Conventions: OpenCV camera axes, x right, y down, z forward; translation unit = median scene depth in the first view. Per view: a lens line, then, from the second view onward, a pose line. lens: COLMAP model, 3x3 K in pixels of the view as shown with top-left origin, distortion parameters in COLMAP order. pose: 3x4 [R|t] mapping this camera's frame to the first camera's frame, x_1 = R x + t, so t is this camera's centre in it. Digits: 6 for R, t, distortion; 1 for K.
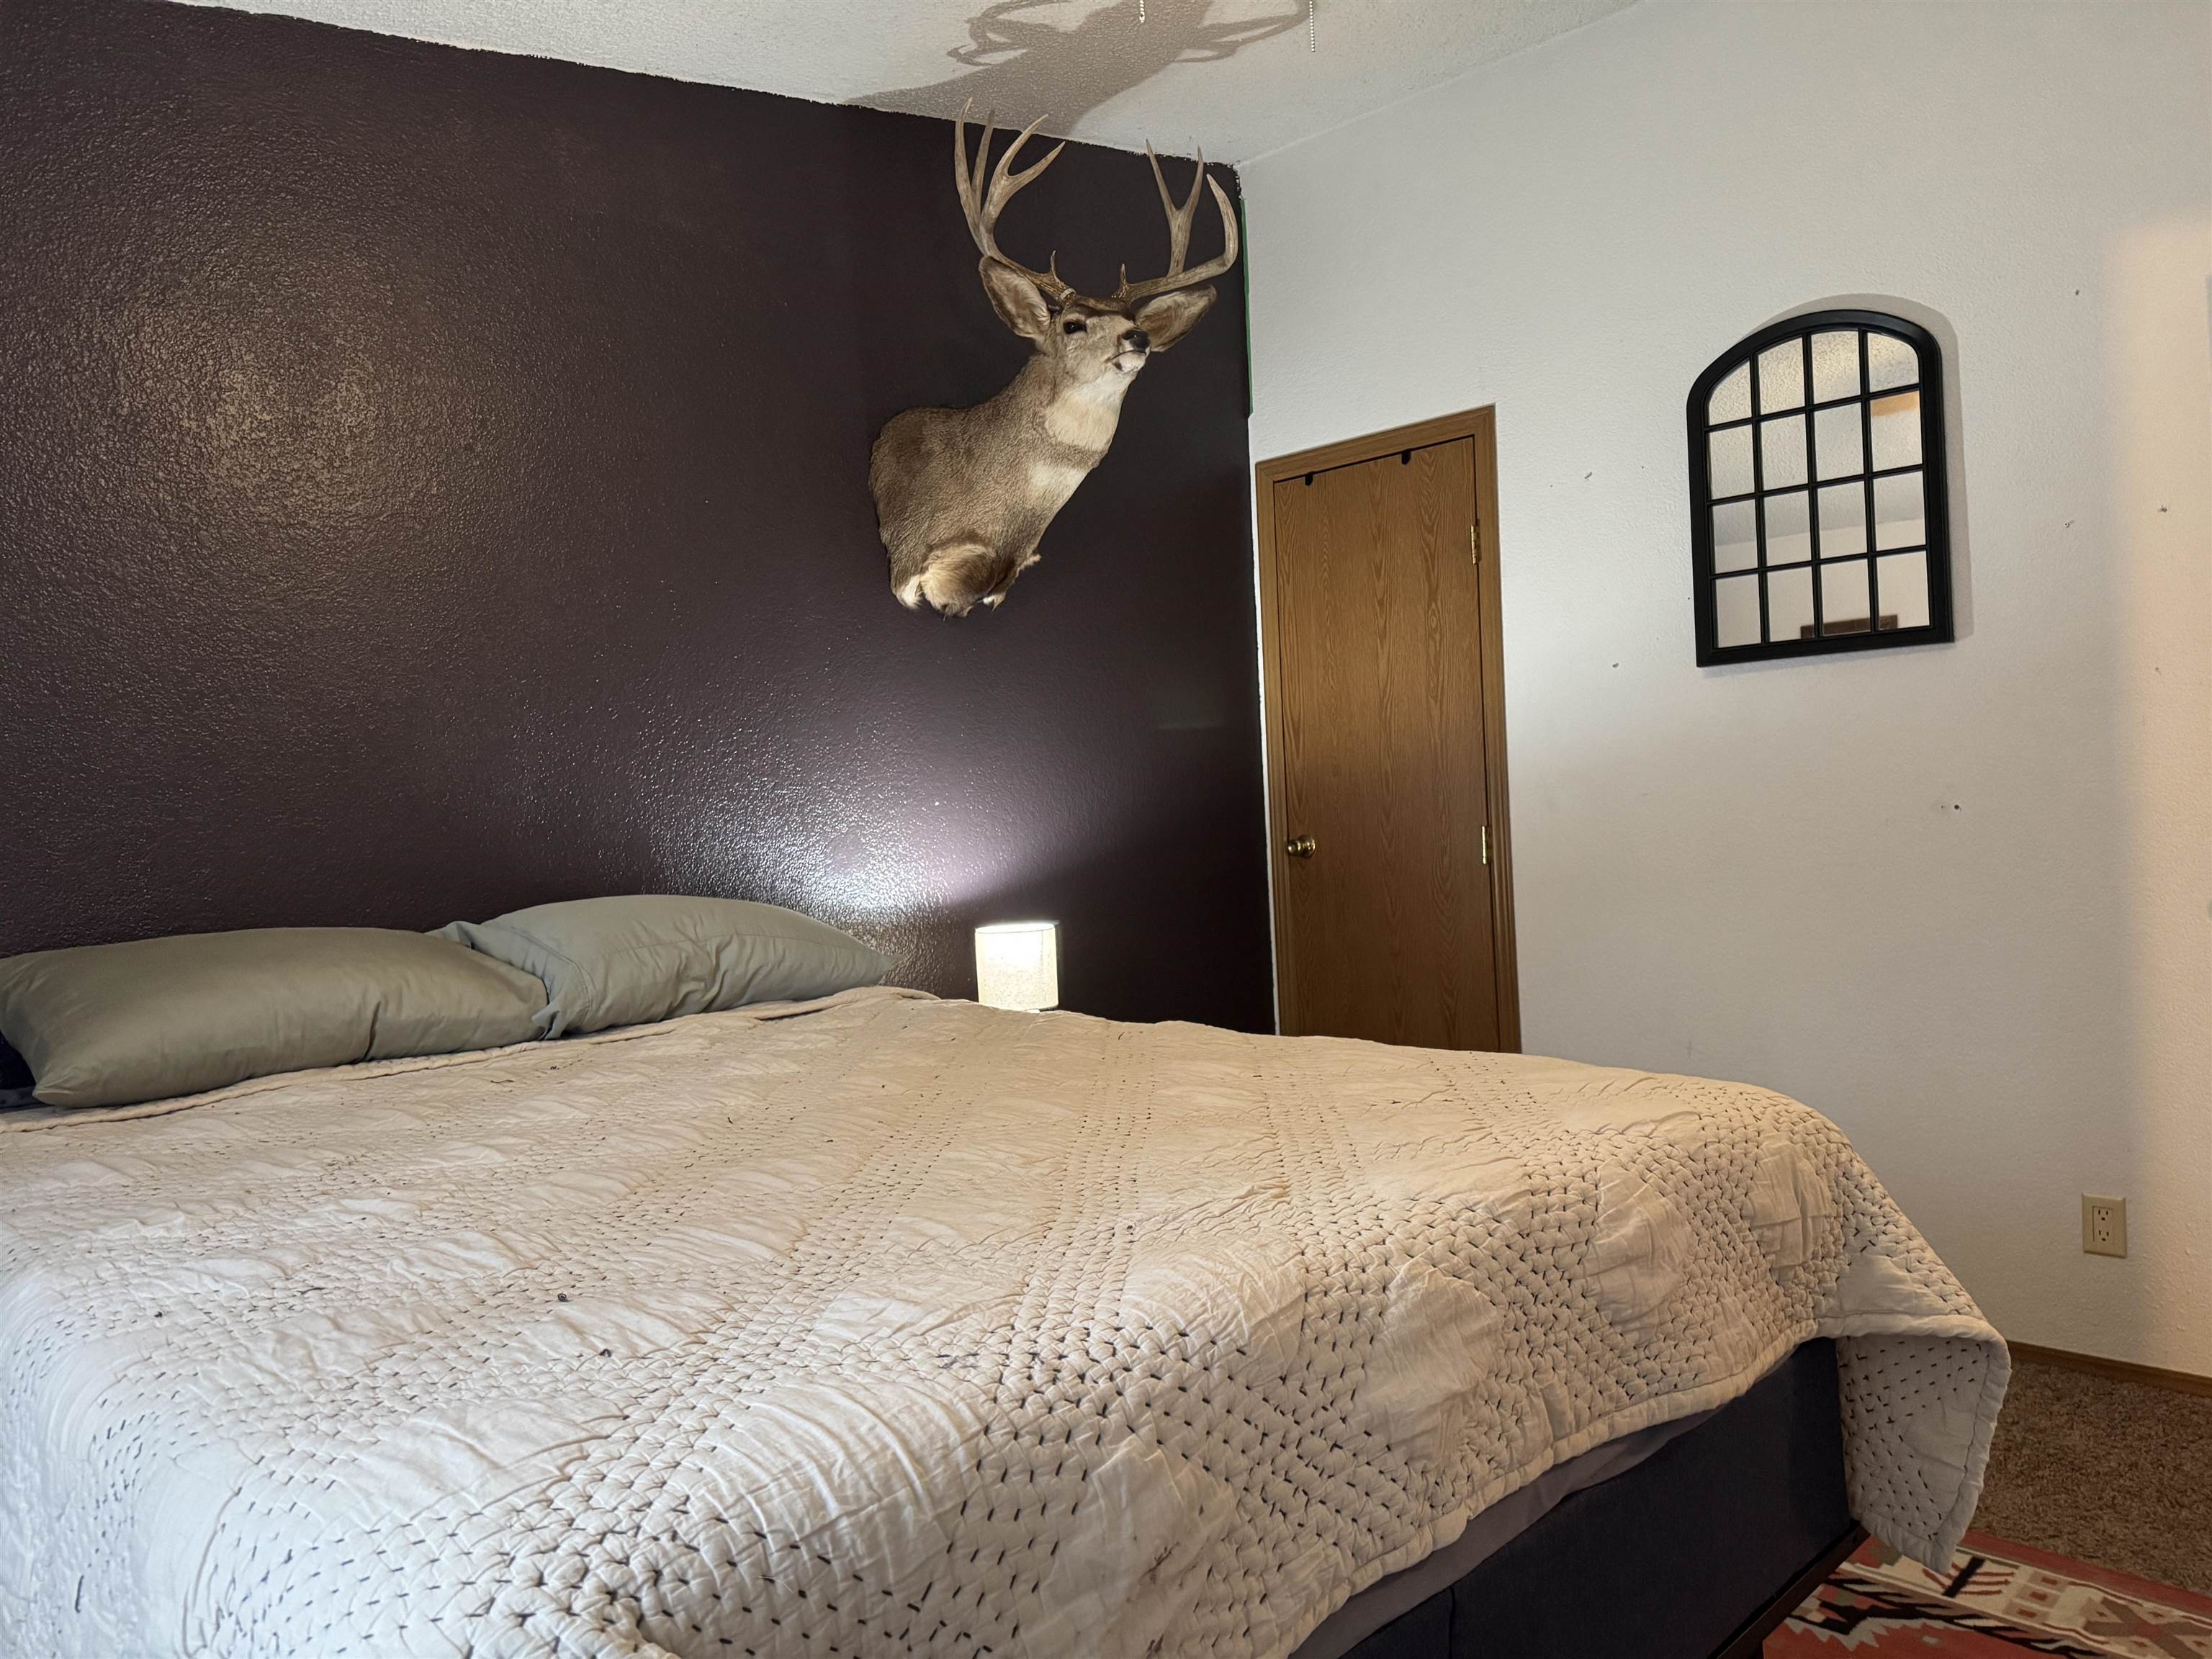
lens RADIAL K [[1532.5, 0, 1098.8], [0, 1532.5, 841.6], [0, 0, 1]] dist [0.082323, -0.099096]
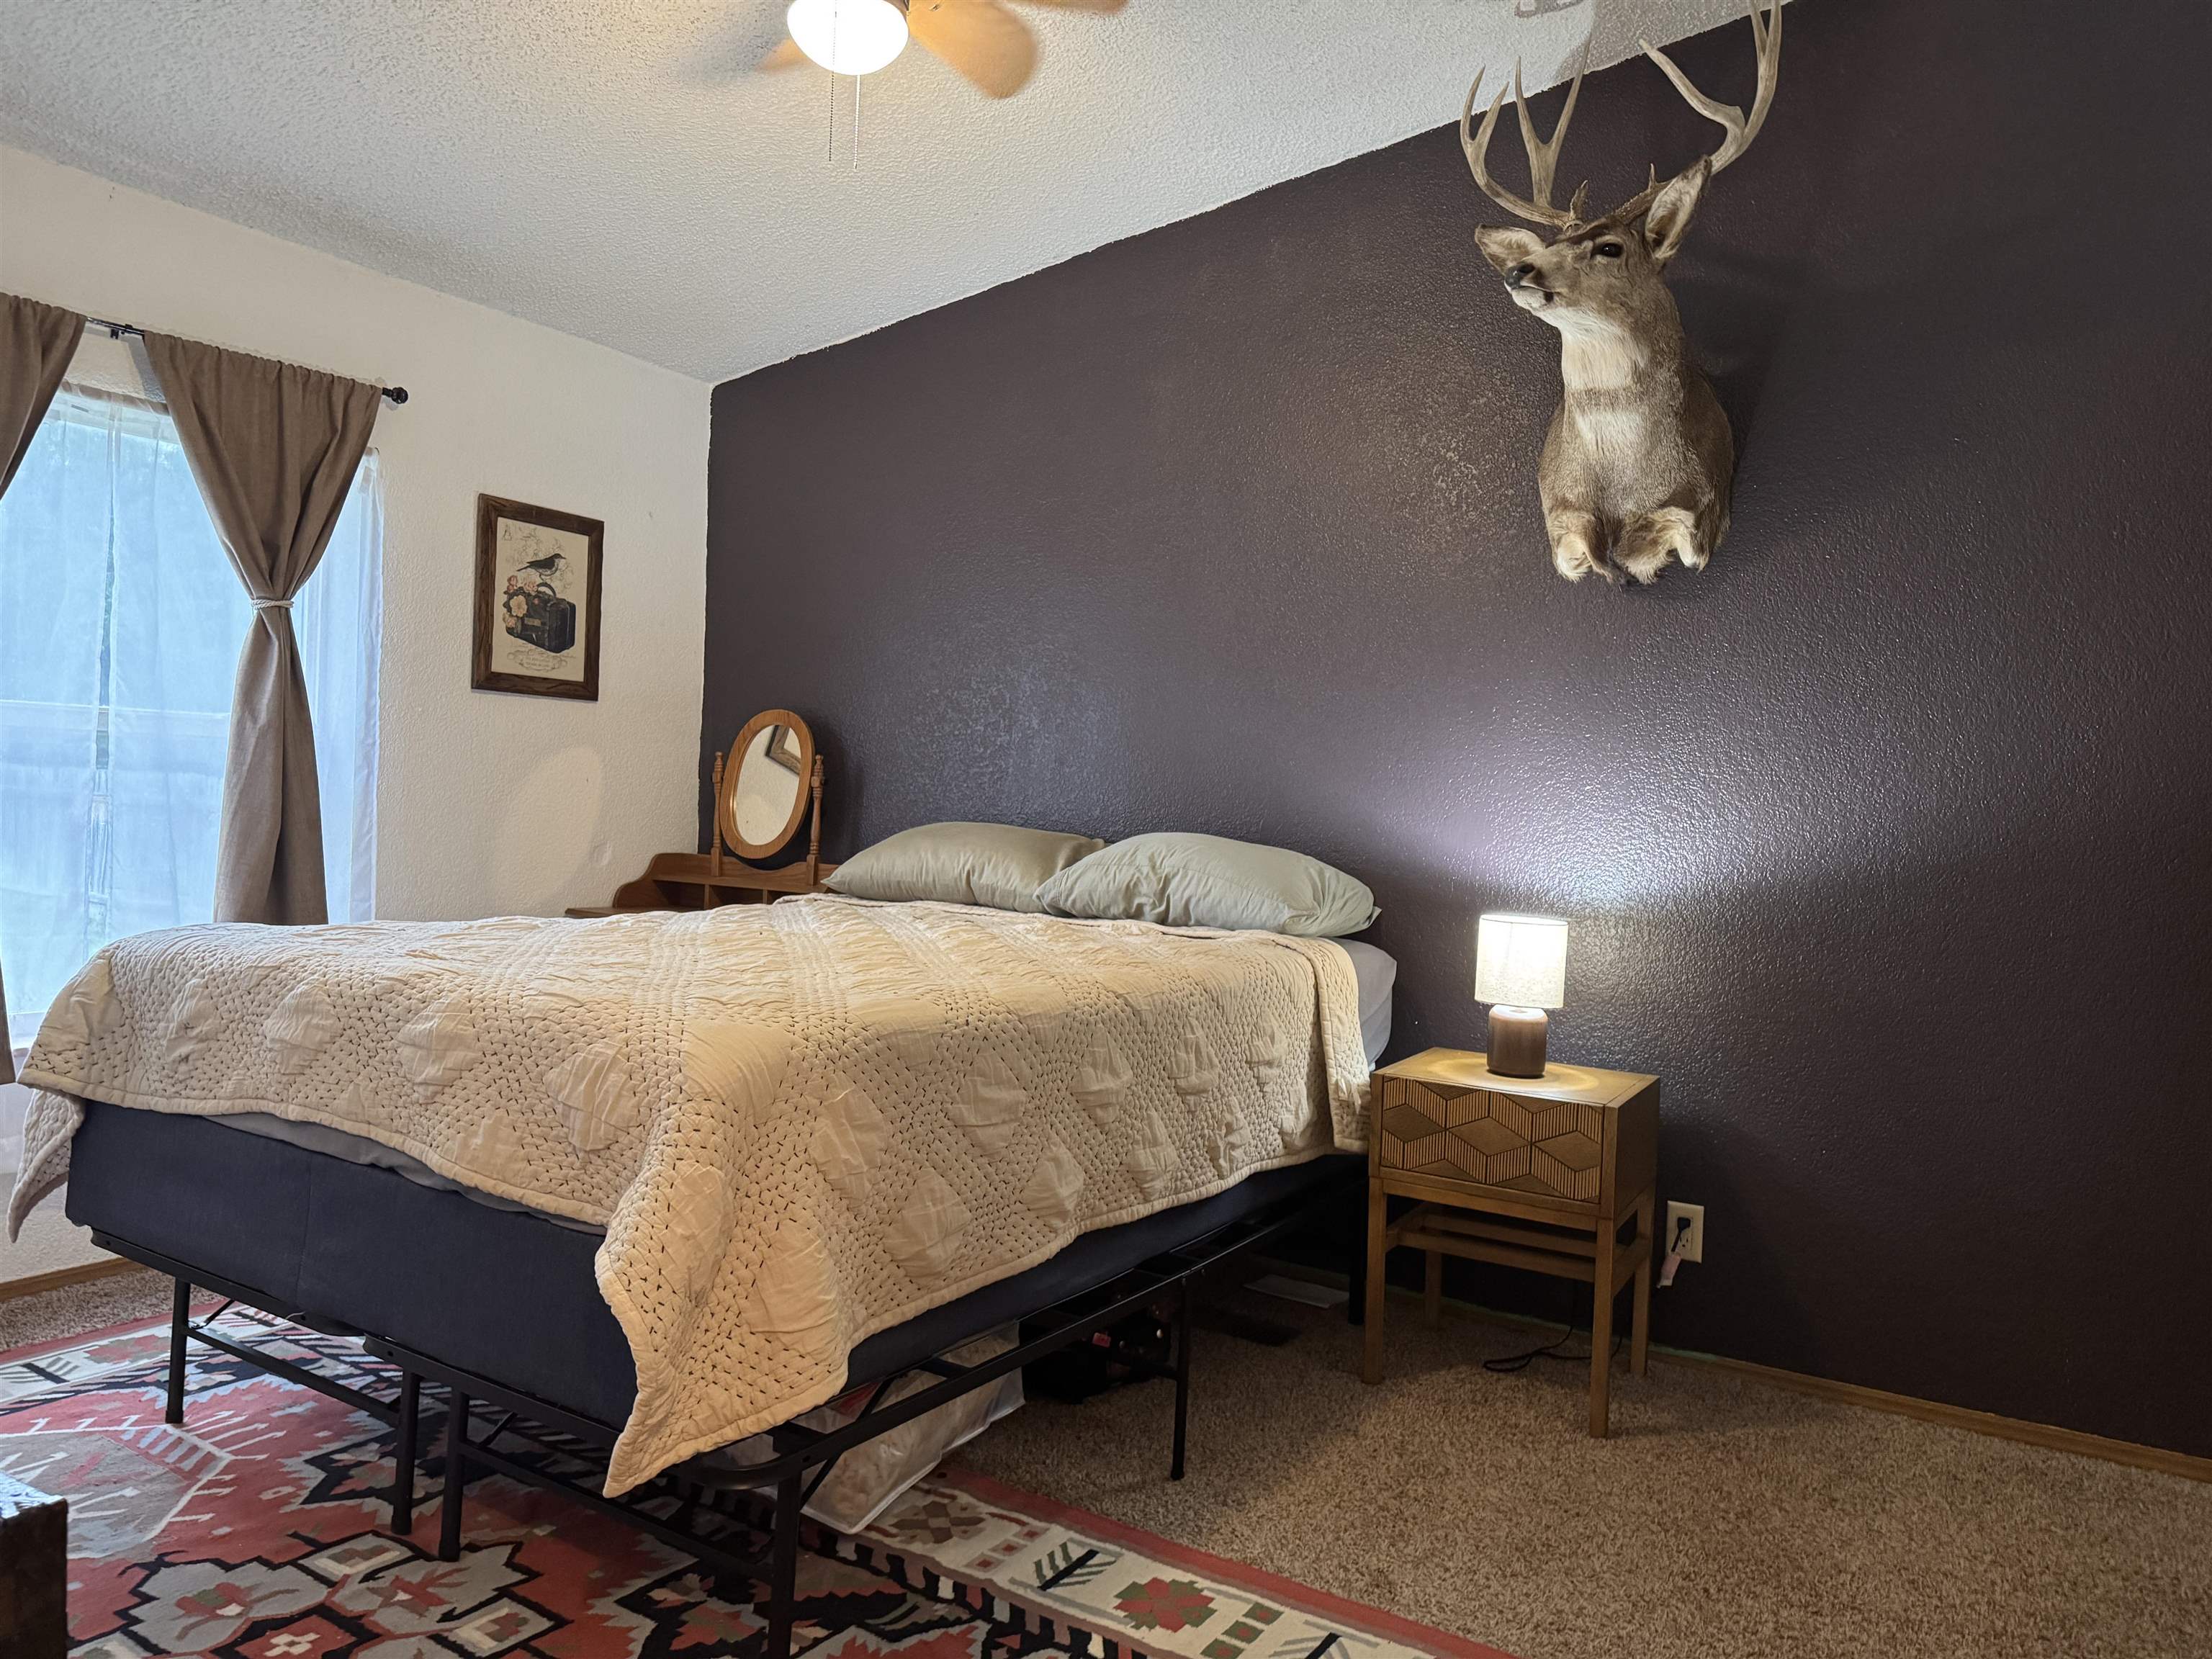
lens RADIAL K [[1532.5, 0, 1098.8], [0, 1532.5, 841.6], [0, 0, 1]] dist [0.082323, -0.099096]
pose [[0.207150, 0.080513, -0.974991, 1.040941], [-0.075939, 0.994924, 0.066025, -0.041266], [0.975357, 0.060362, 0.212213, 0.708578]]
